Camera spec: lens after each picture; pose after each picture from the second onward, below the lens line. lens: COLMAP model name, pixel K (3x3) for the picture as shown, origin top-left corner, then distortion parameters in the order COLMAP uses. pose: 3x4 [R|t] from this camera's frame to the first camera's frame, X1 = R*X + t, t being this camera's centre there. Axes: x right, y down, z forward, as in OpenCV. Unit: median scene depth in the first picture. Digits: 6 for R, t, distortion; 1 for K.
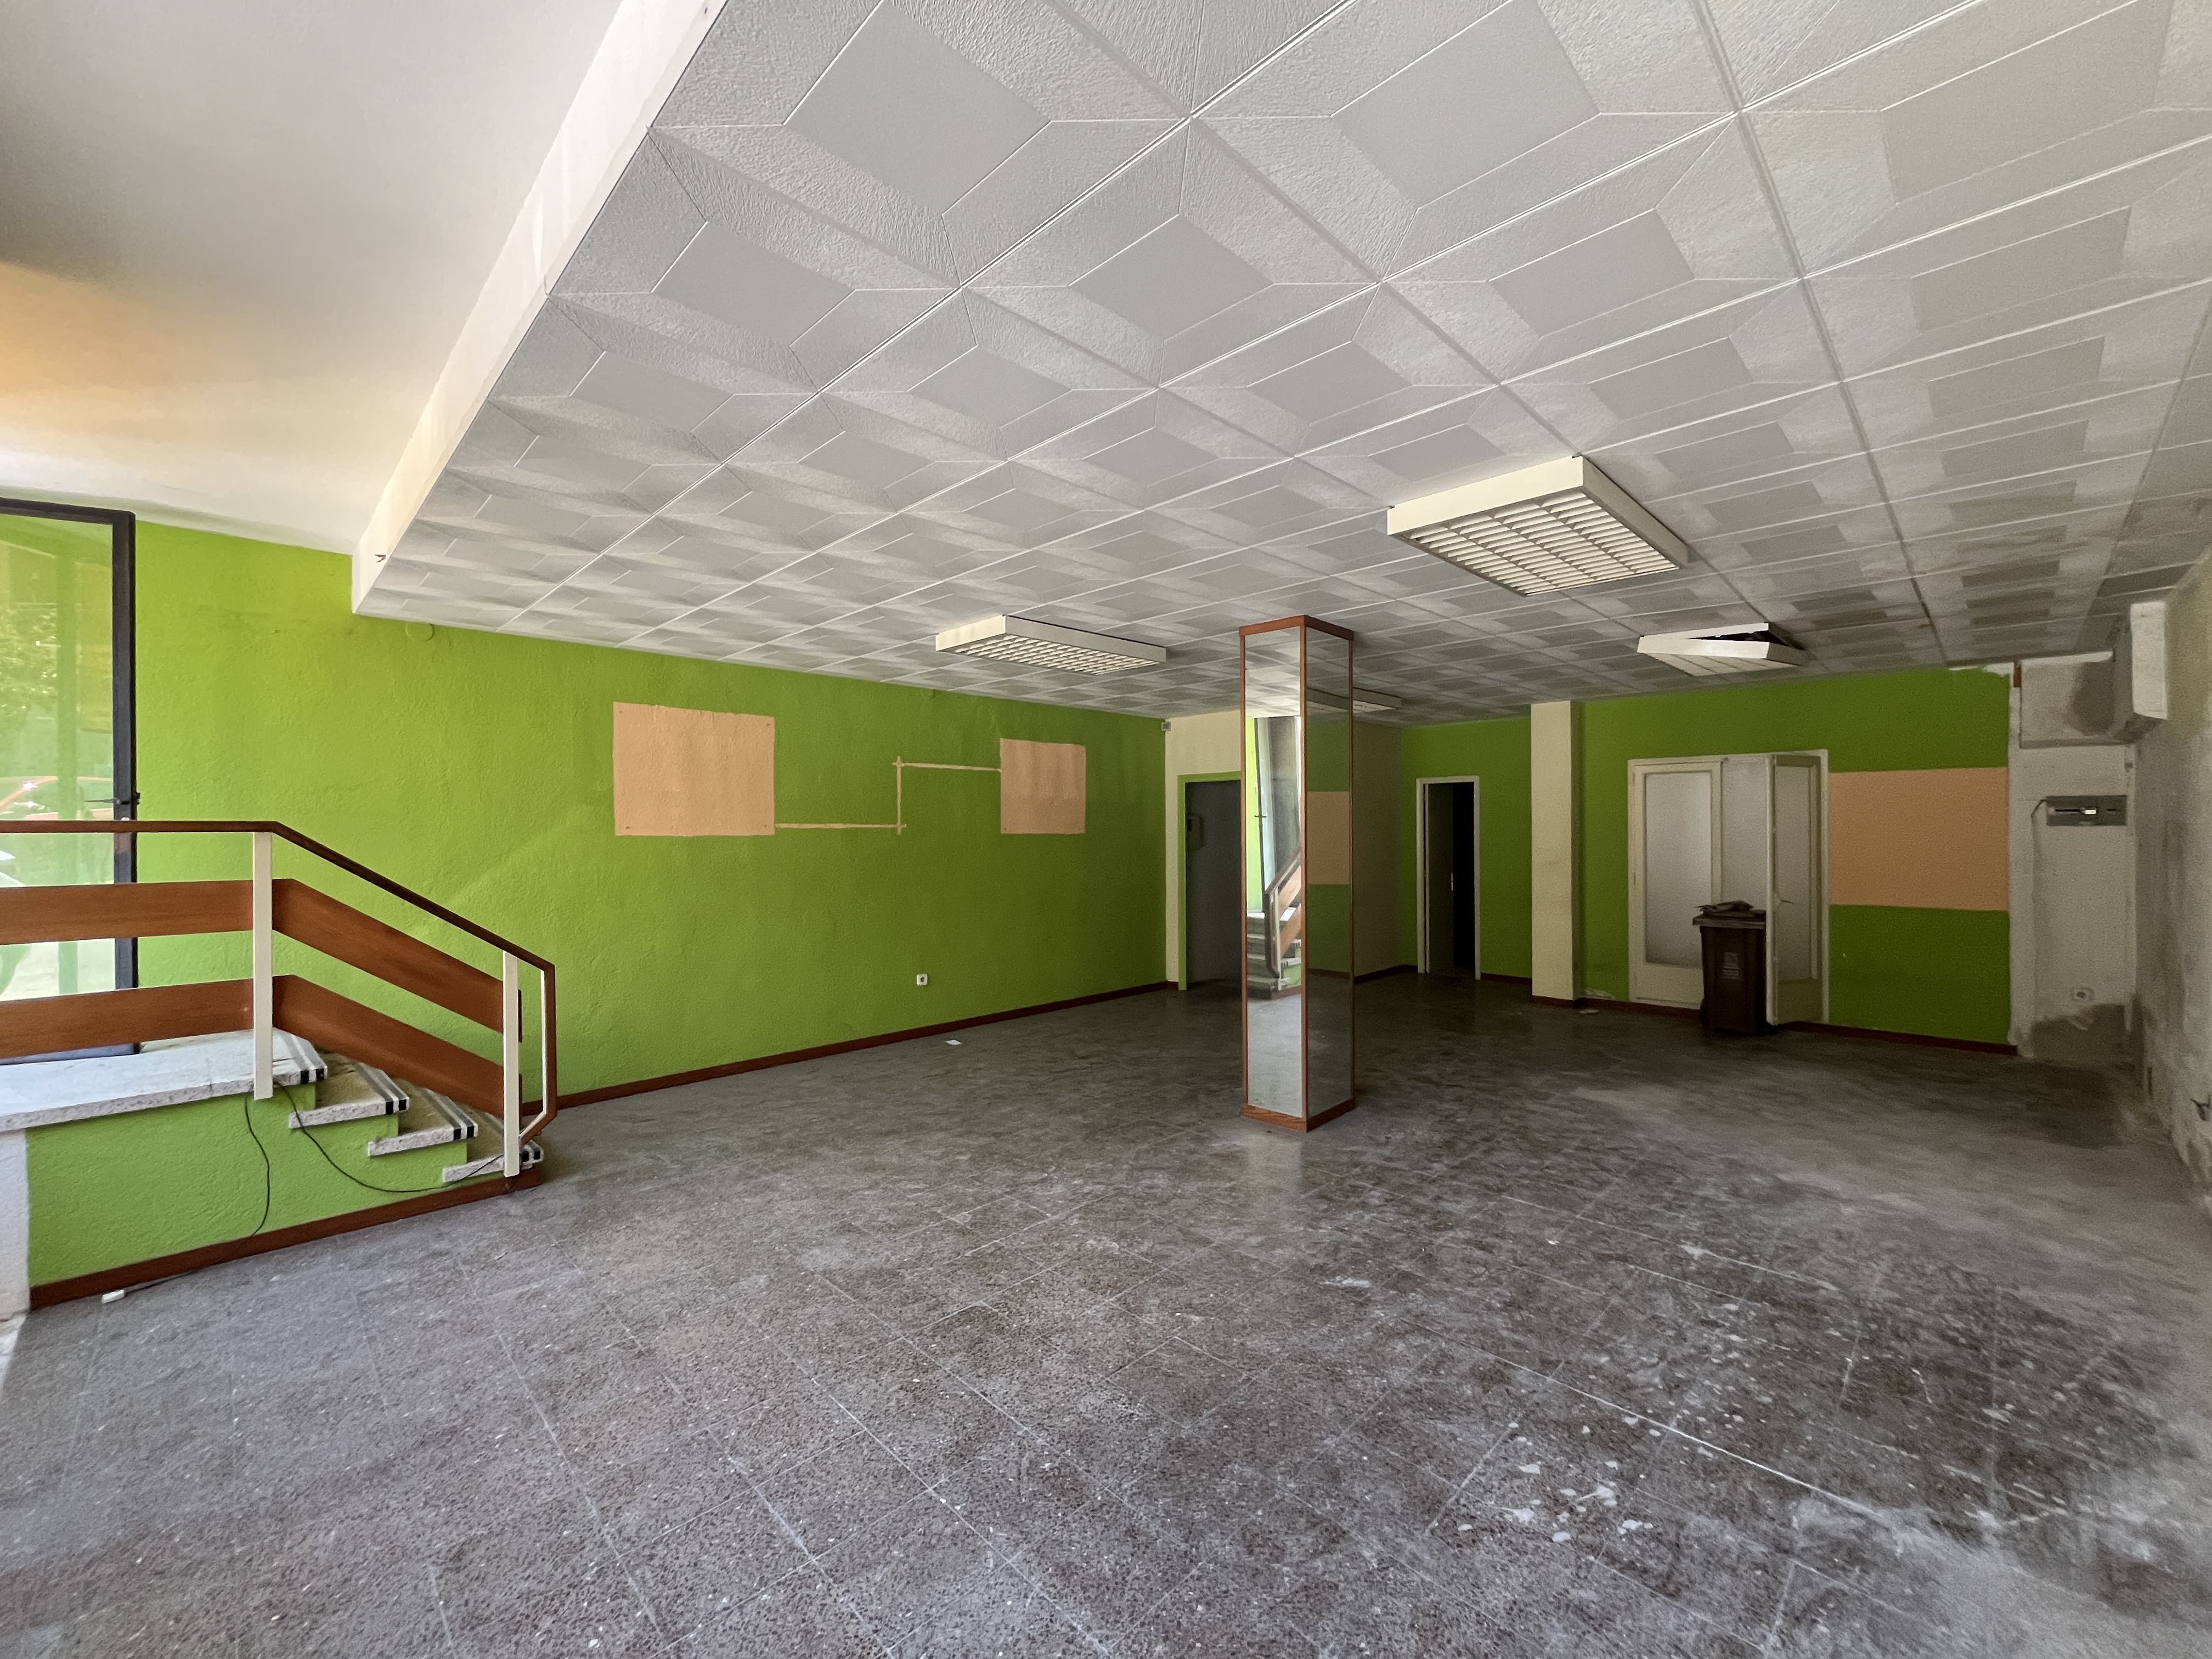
lens RADIAL K [[893.8, 0, 1102.8], [0, 893.8, 831.3], [0, 0, 1]] dist [-0.000245, -0.000436]
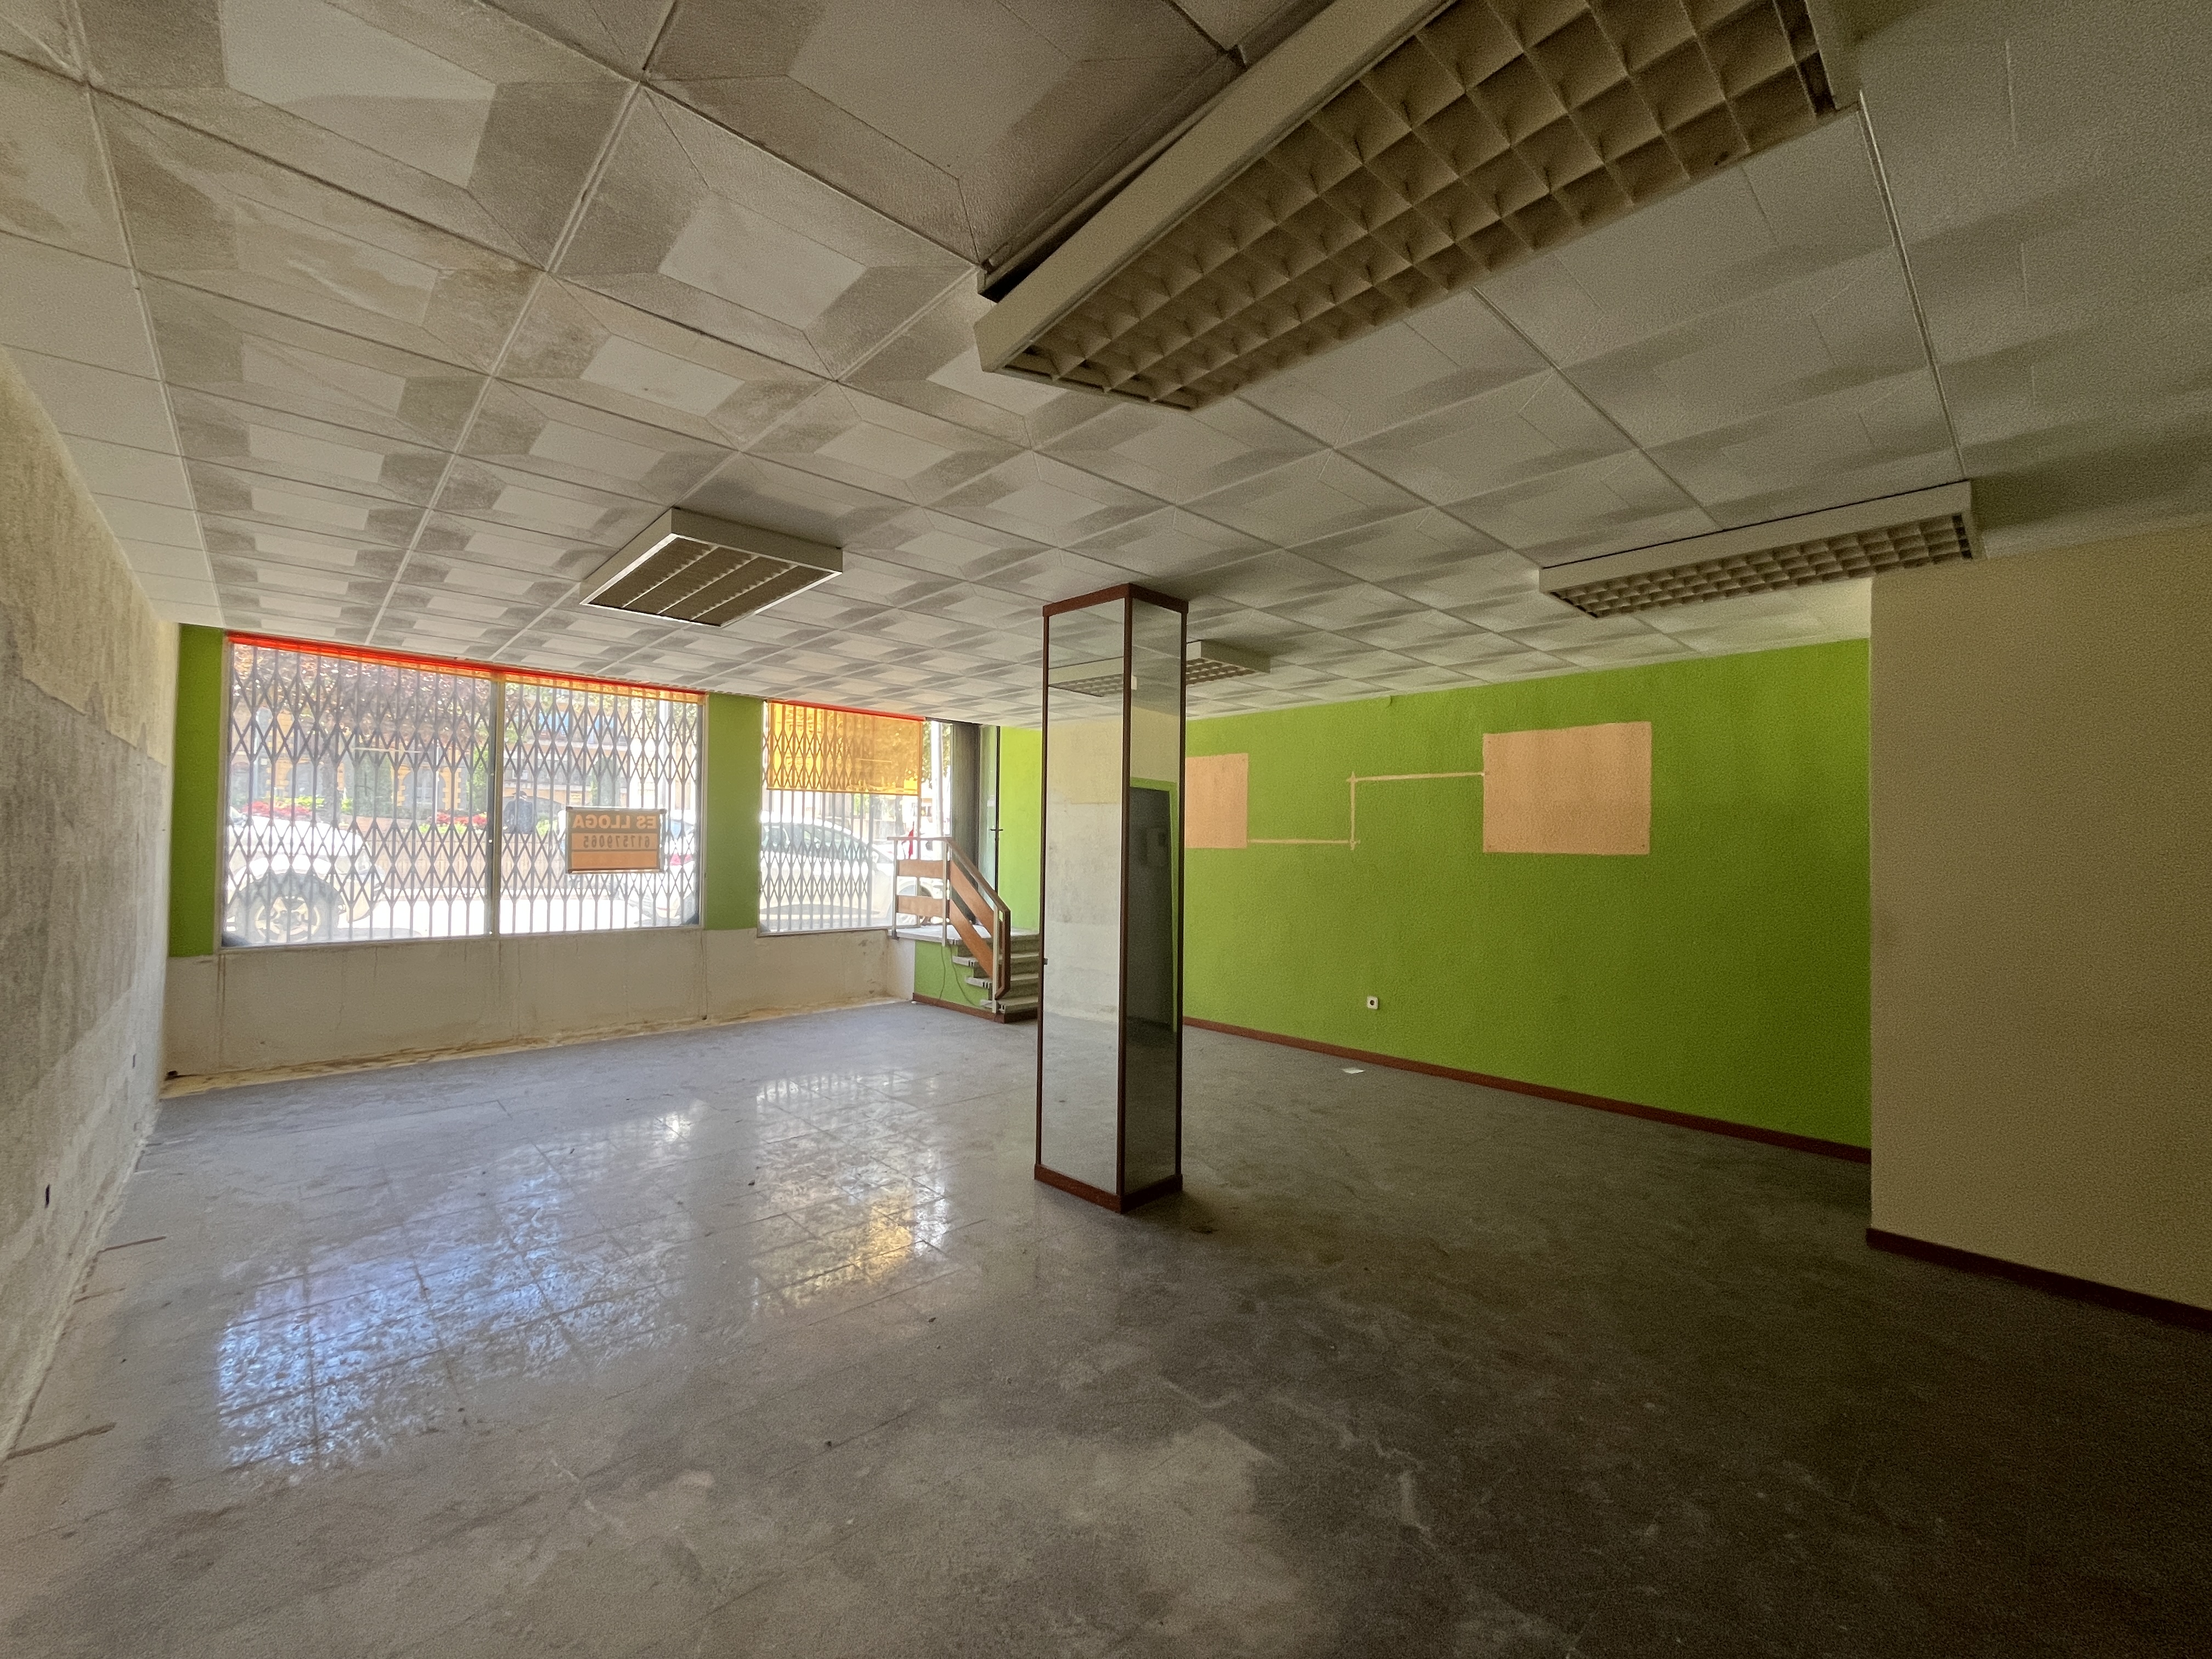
lens RADIAL K [[893.8, 0, 1102.4], [0, 893.8, 832.7], [0, 0, 1]] dist [-0.000245, -0.000436]
pose [[-0.033566, -0.009852, -0.999388, 1.183804], [-0.013681, 0.999862, -0.009397, -0.004357], [0.999343, 0.013357, -0.033696, 1.146538]]
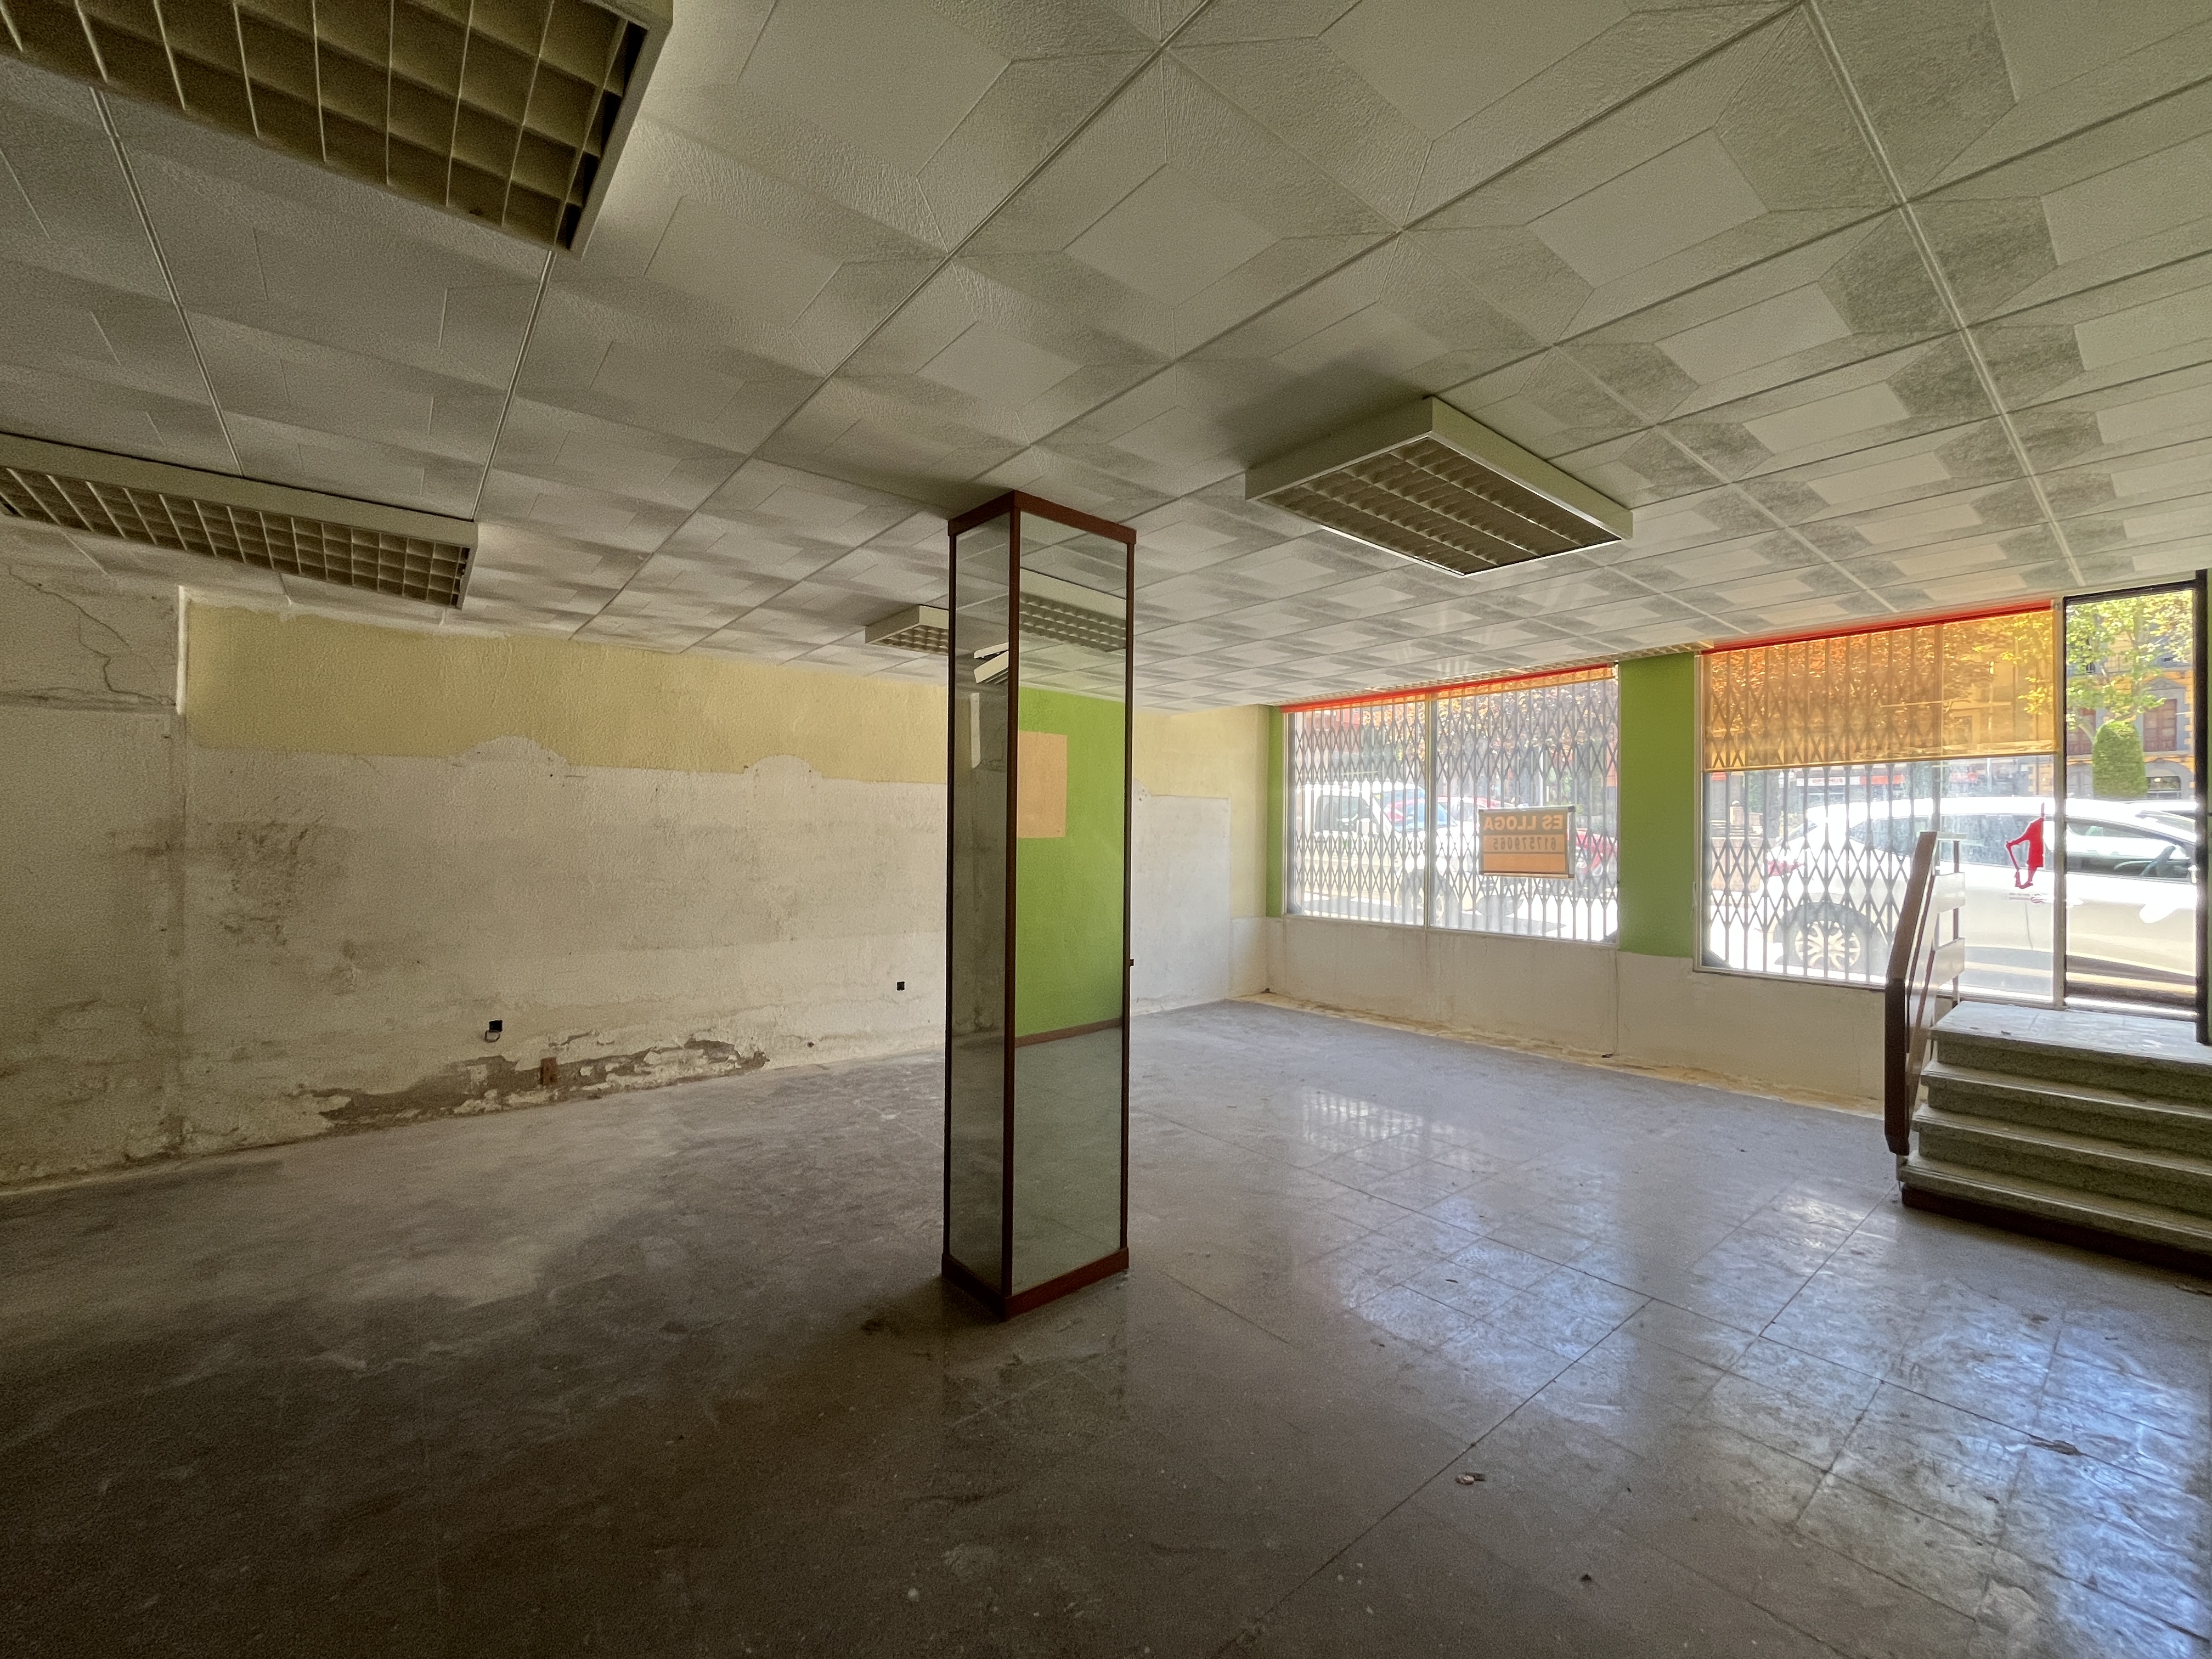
lens RADIAL K [[893.8, 0, 1097.1], [0, 893.8, 830.9], [0, 0, 1]] dist [-0.000245, -0.000436]
pose [[-0.994653, -0.002733, 0.103233, 0.123096], [-0.003522, 0.999966, -0.007459, 0.001043], [-0.103209, -0.007783, -0.994629, 1.847148]]
